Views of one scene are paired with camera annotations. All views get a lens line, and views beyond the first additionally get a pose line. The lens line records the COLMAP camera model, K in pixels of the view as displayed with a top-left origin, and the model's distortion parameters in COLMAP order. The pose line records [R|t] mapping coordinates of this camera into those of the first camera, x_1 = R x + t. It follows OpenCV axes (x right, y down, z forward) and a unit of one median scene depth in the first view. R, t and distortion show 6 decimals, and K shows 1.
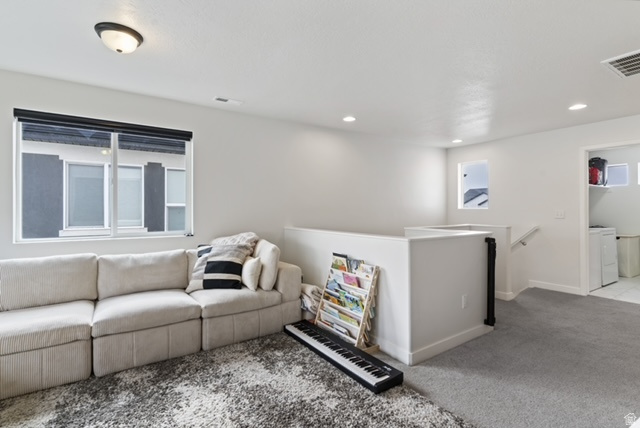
lens RADIAL K [[309.5, 0, 317.9], [0, 309.5, 212.2], [0, 0, 1]] dist [0.008860, -0.000643]
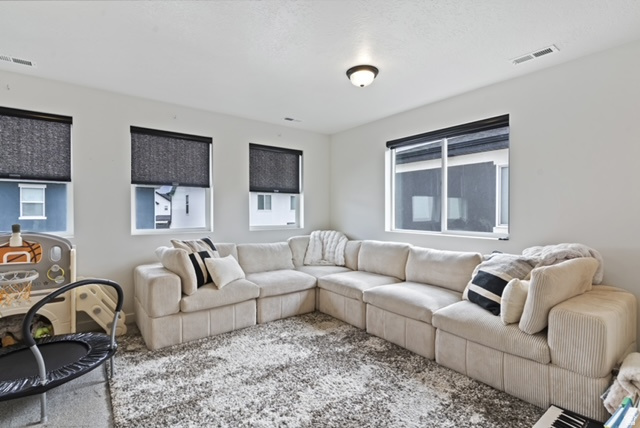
lens RADIAL K [[309.5, 0, 323.3], [0, 309.5, 214.9], [0, 0, 1]] dist [0.008860, -0.000643]
pose [[0.057771, 0.014116, -0.998230, 0.548103], [-0.005198, 0.999891, 0.013839, 0.000960], [0.998316, 0.004390, 0.057838, 0.645024]]
